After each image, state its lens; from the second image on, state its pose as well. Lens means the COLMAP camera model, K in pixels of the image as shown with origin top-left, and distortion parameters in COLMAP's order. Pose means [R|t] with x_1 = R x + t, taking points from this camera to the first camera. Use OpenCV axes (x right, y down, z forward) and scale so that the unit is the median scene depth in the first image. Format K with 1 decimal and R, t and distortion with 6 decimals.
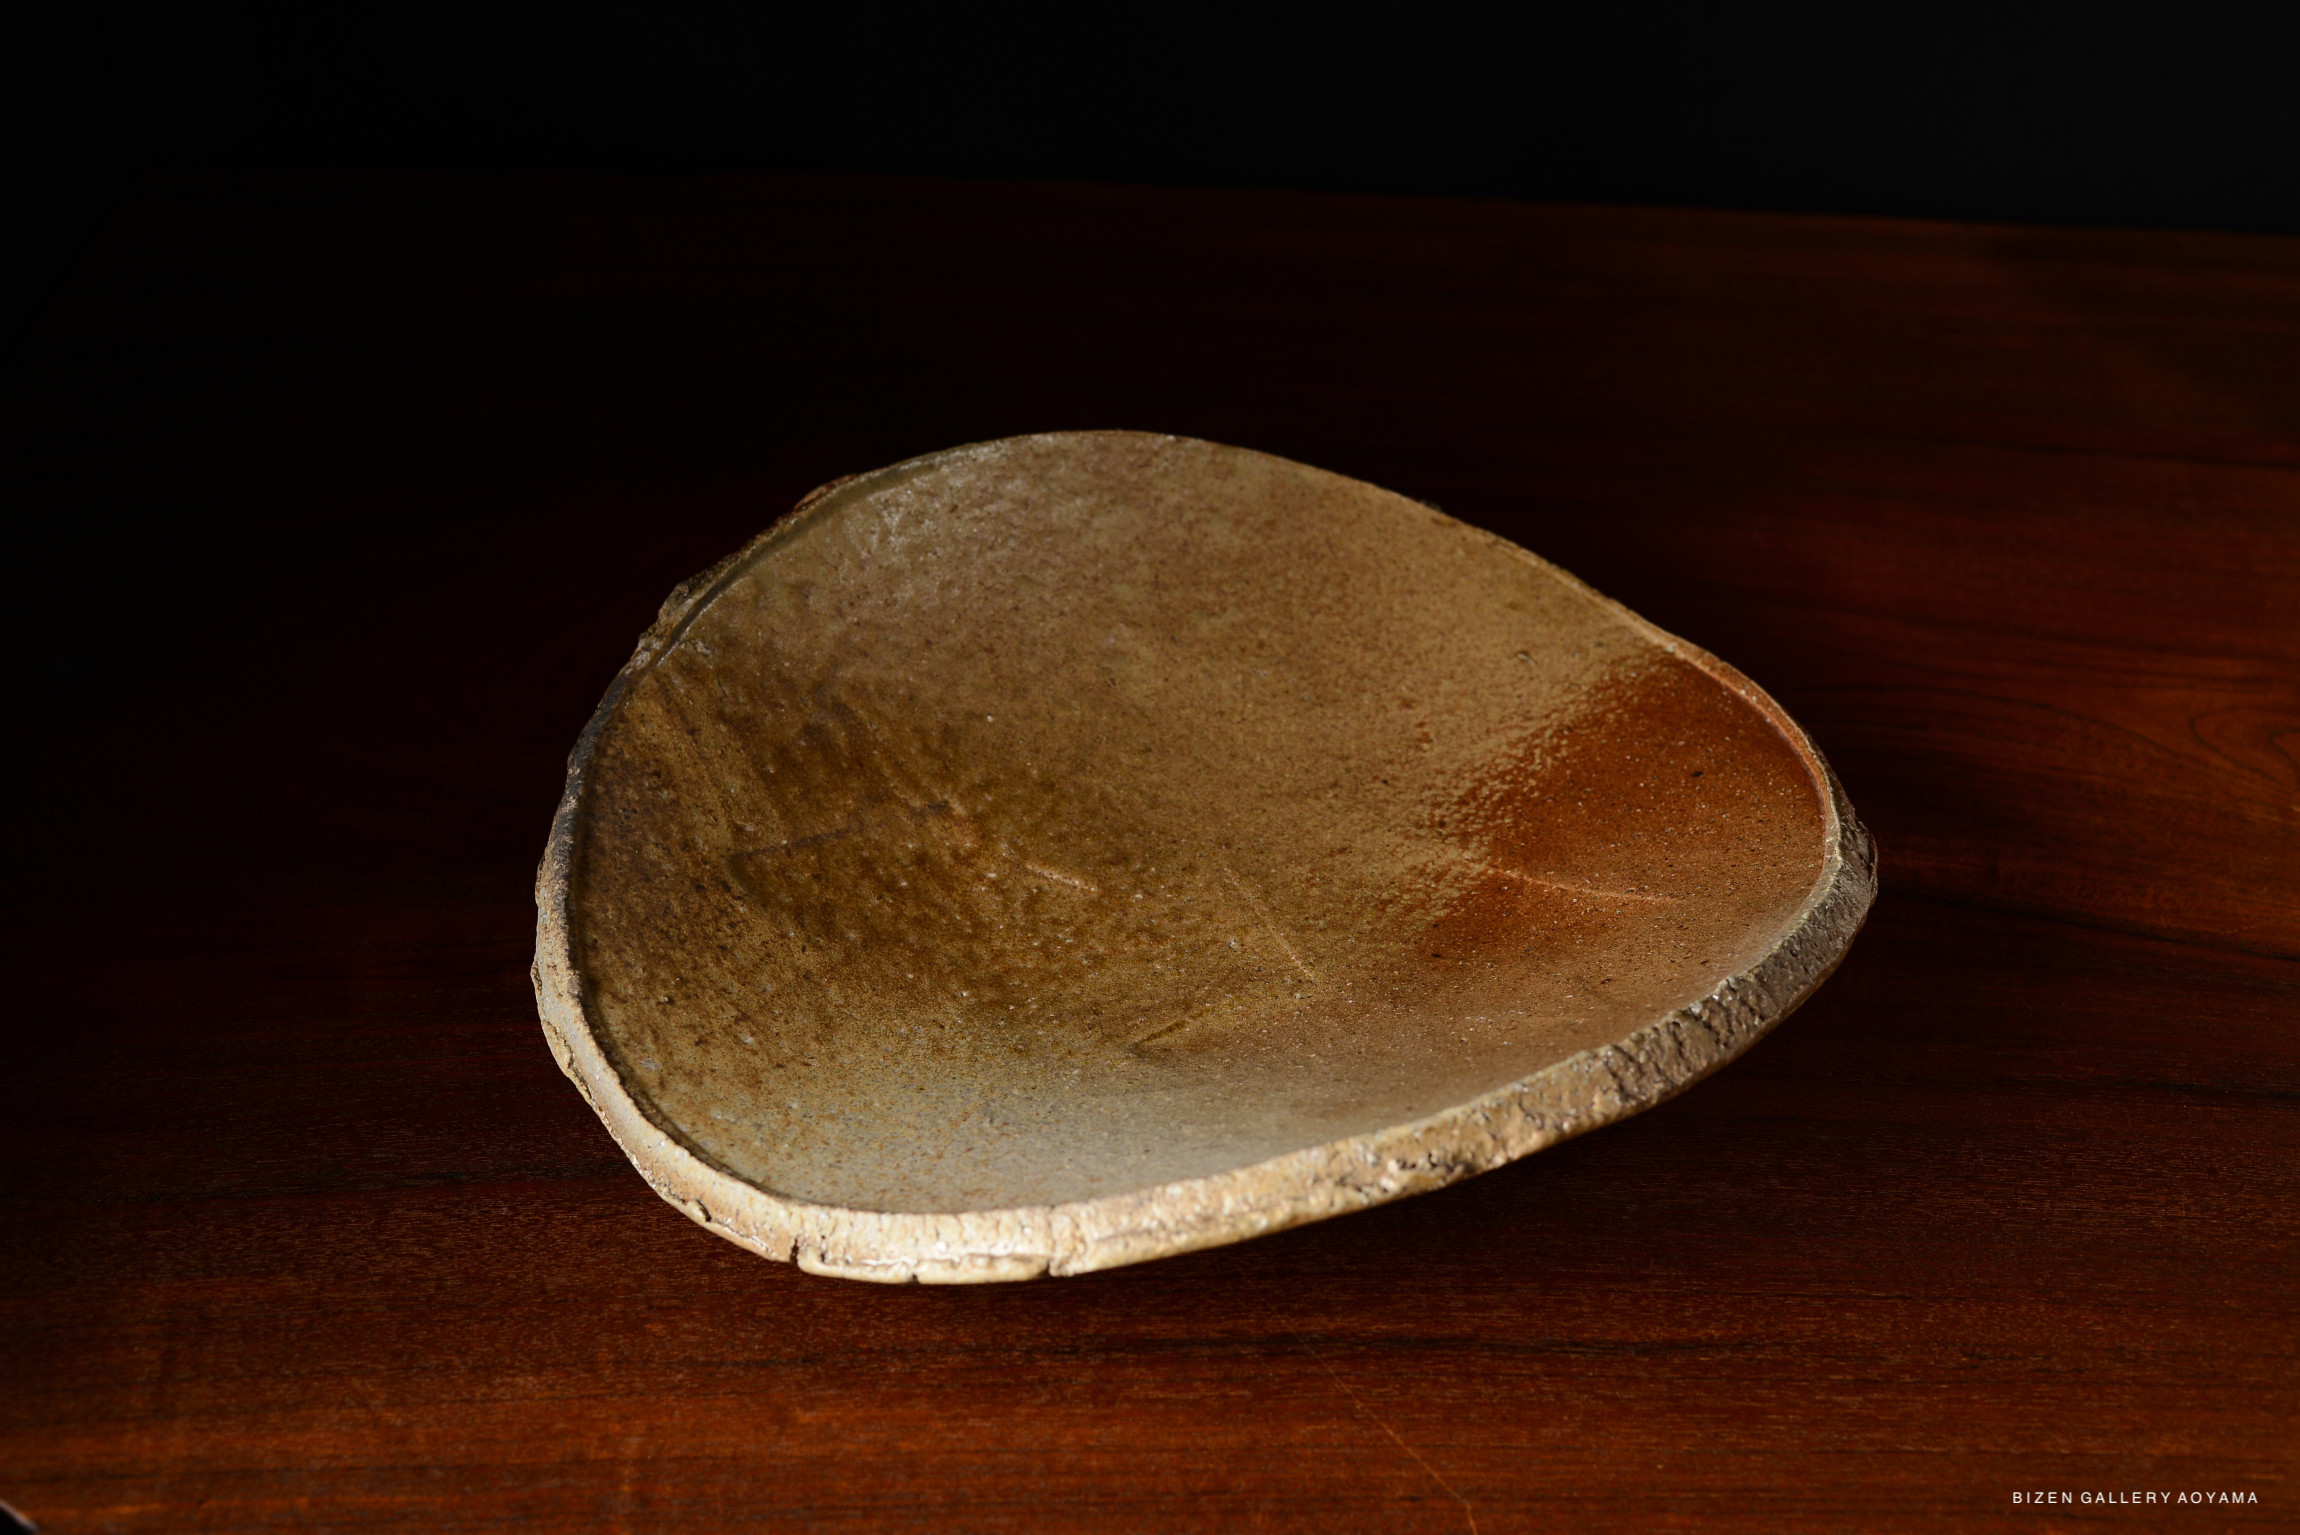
lens RADIAL K [[3469.4, 0, 1150.0], [0, 3469.4, 767.5], [0, 0, 1]] dist [-0.156052, 0.004084]
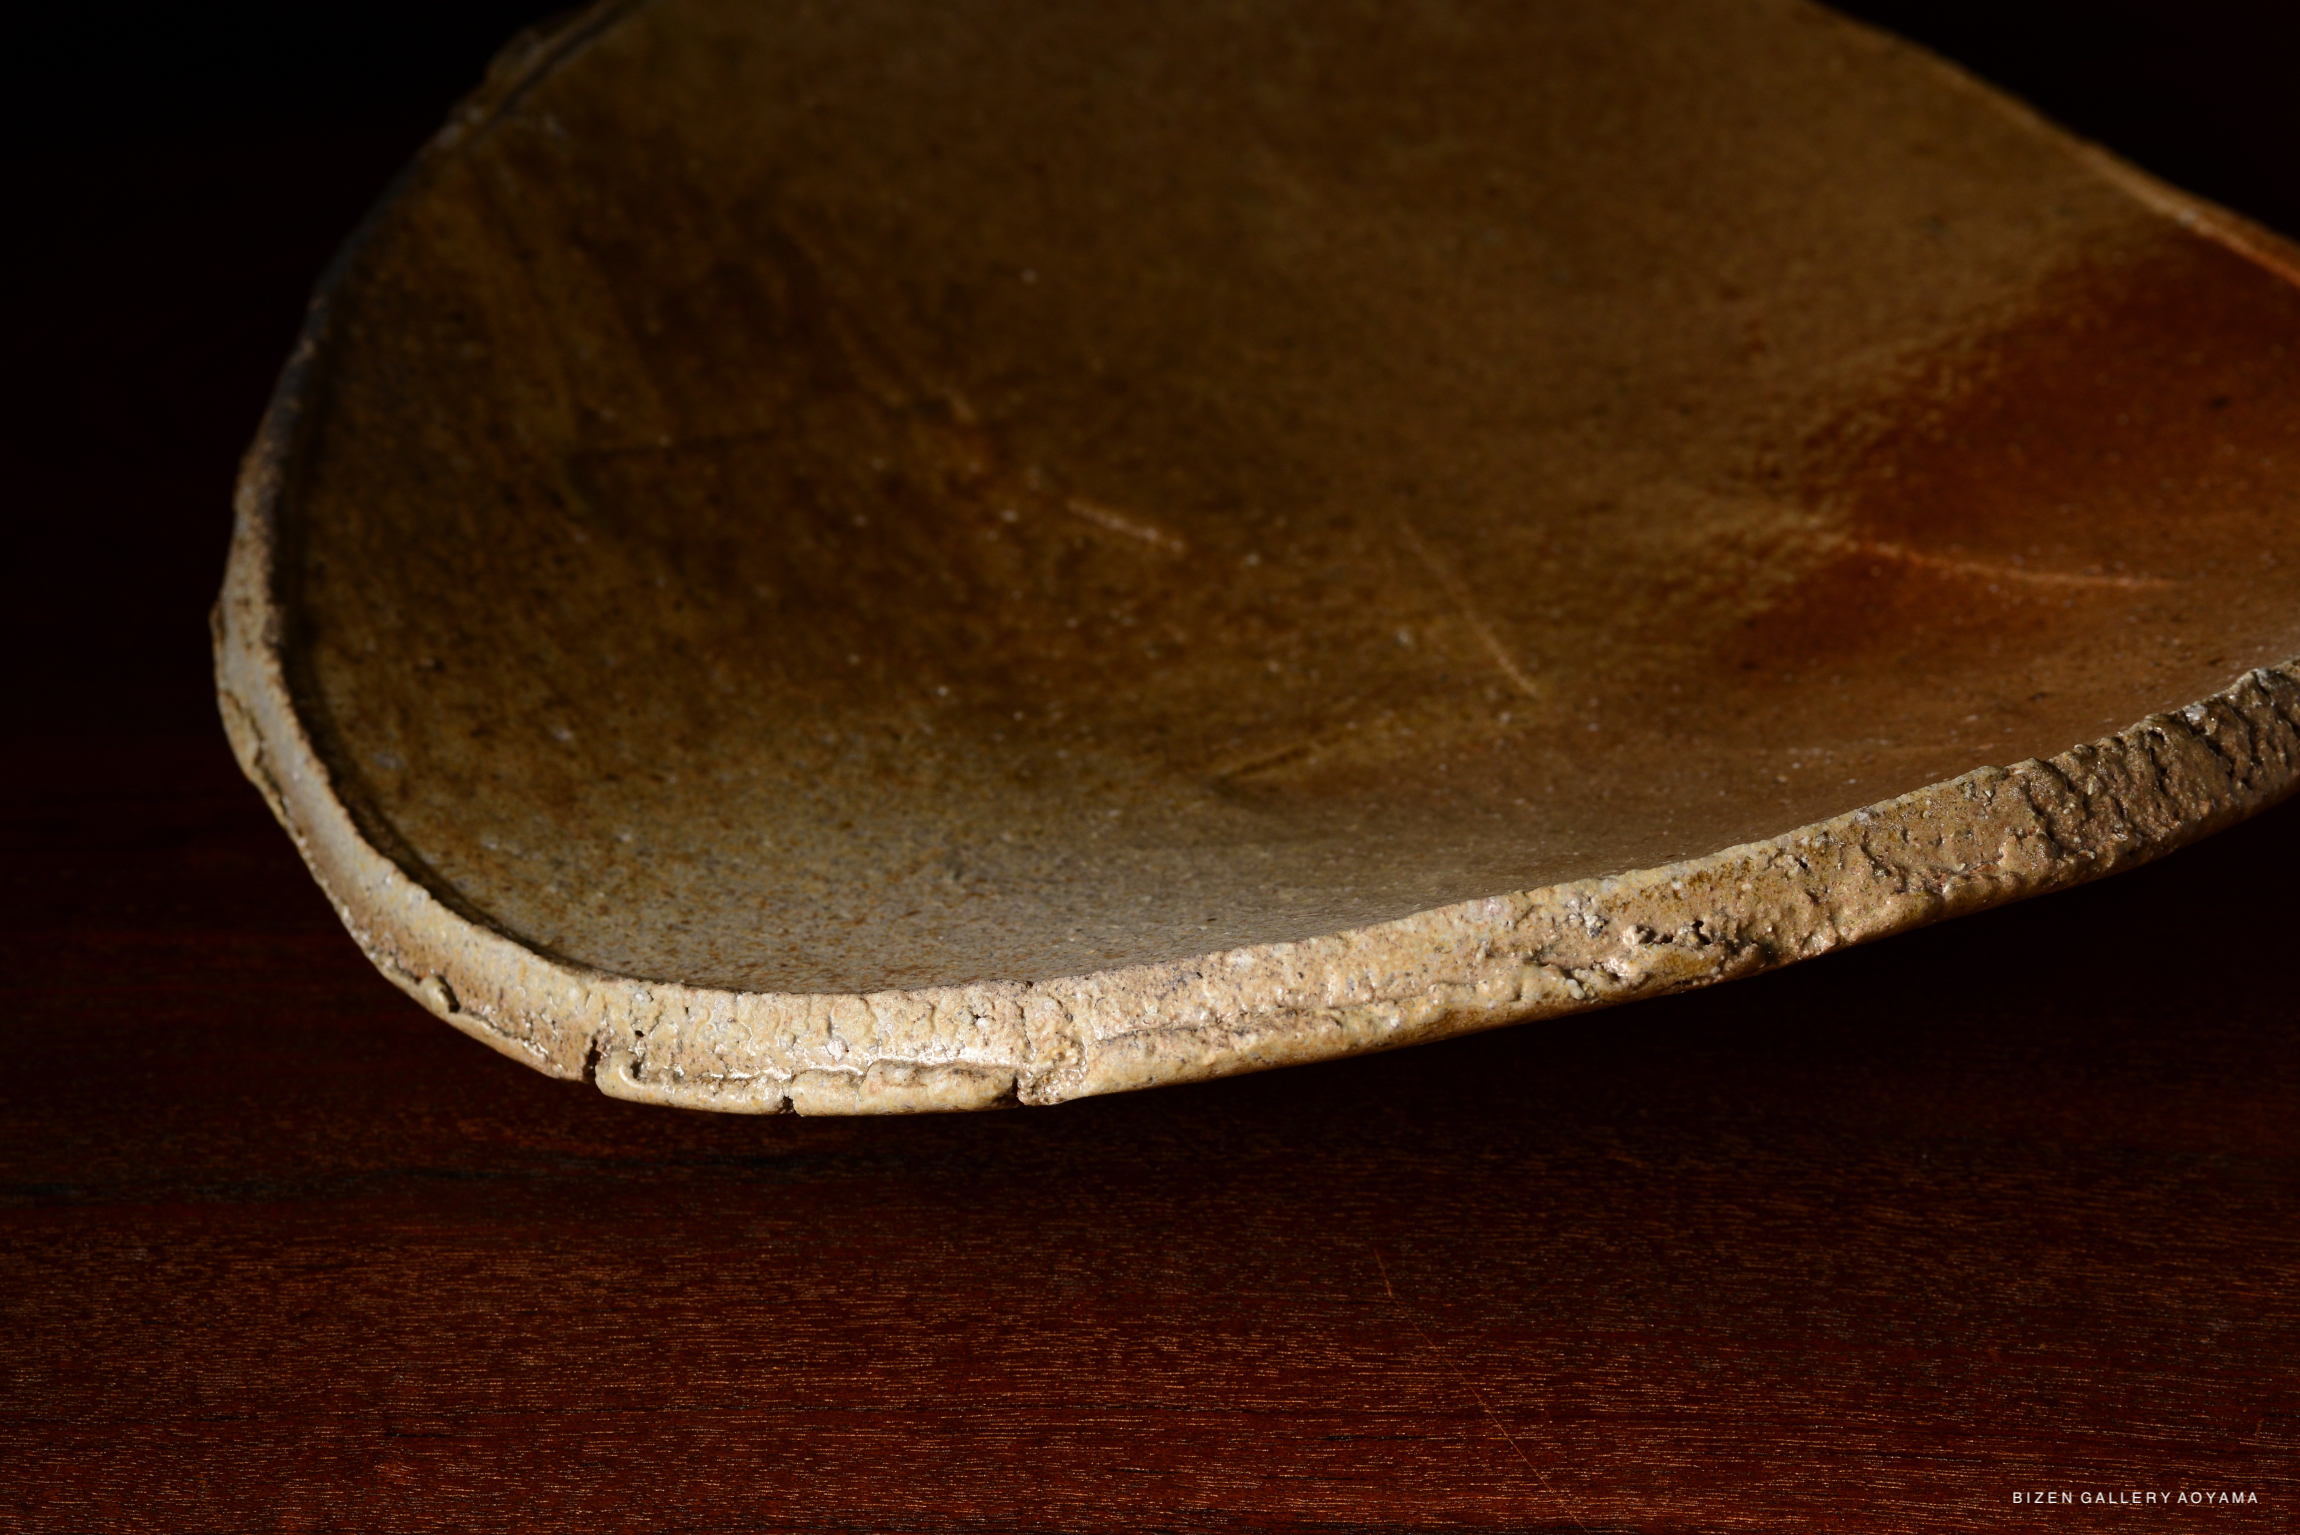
lens RADIAL K [[4803.2, 0, 1150.0], [0, 4803.2, 767.5], [0, 0, 1]] dist [0.064369, 0.362337]
pose [[0.996616, 0.048335, -0.066488, 0.036265], [-0.049391, 0.998677, -0.014320, 0.086604], [0.065708, 0.017555, 0.997684, 0.180276]]
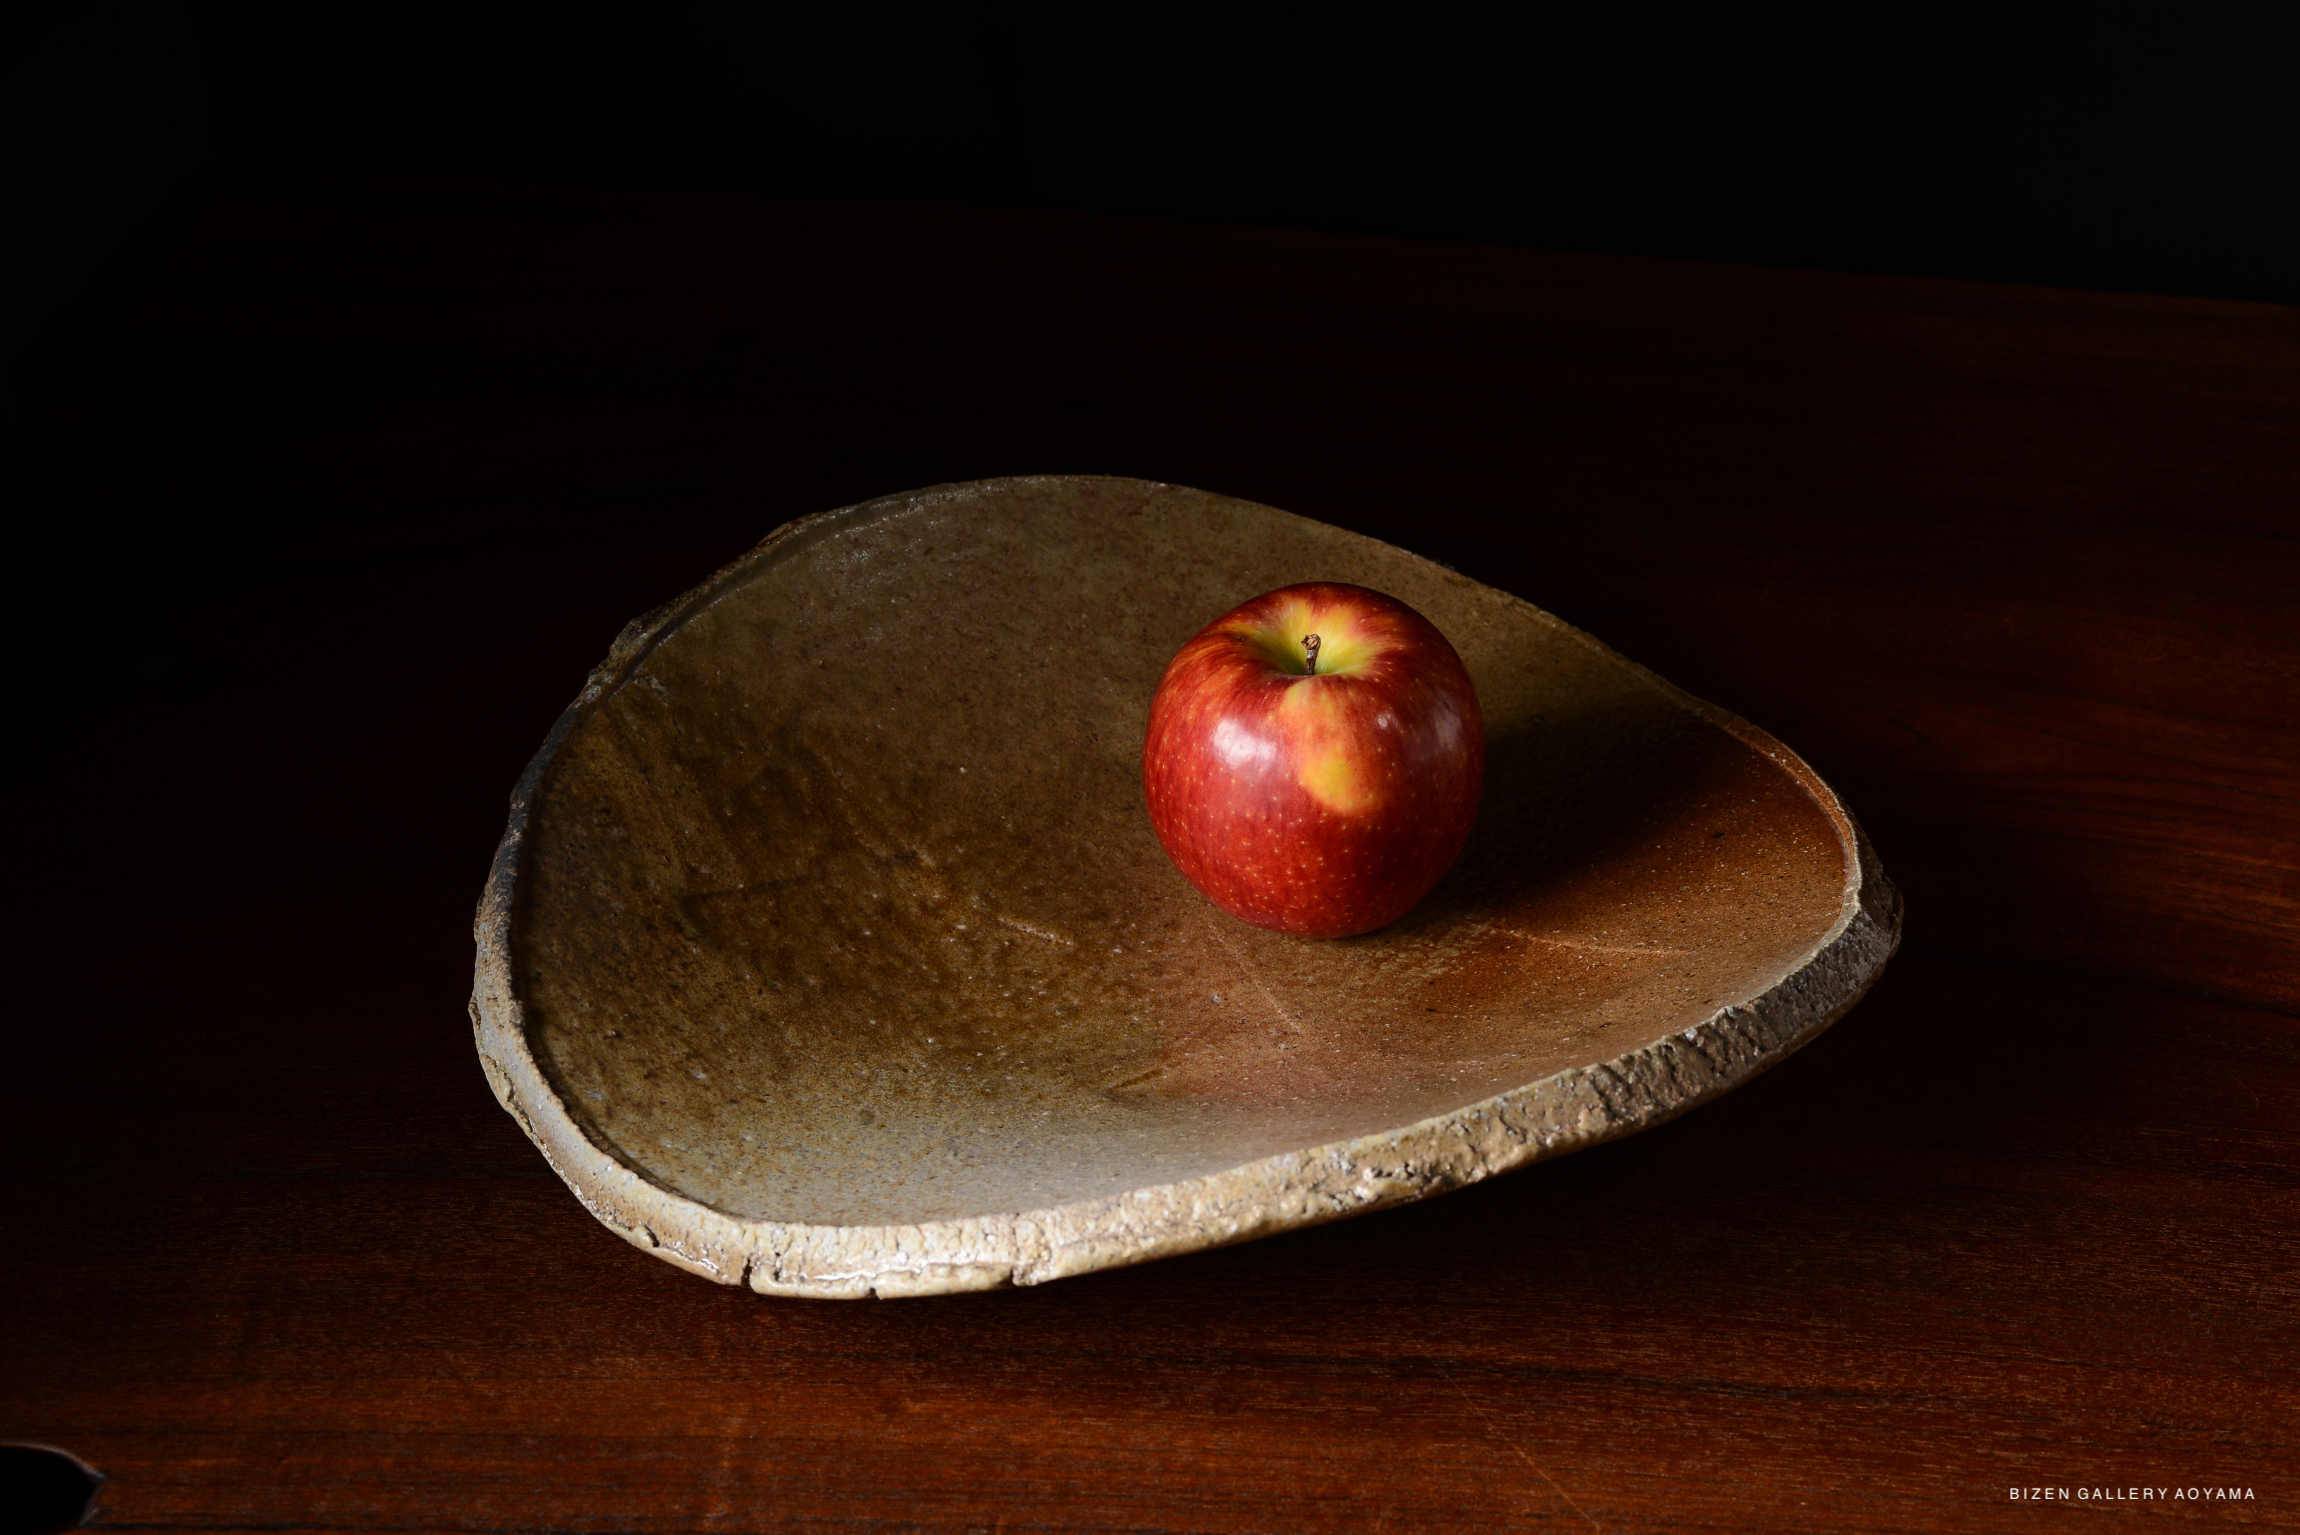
lens RADIAL K [[4650.4, 0, 1150.0], [0, 4650.4, 767.5], [0, 0, 1]] dist [0.068340, 0.131247]
pose [[0.999836, 0.016943, -0.006387, 0.012994], [-0.017418, 0.996354, -0.083524, 0.094100], [0.004948, 0.083621, 0.996485, -0.262932]]
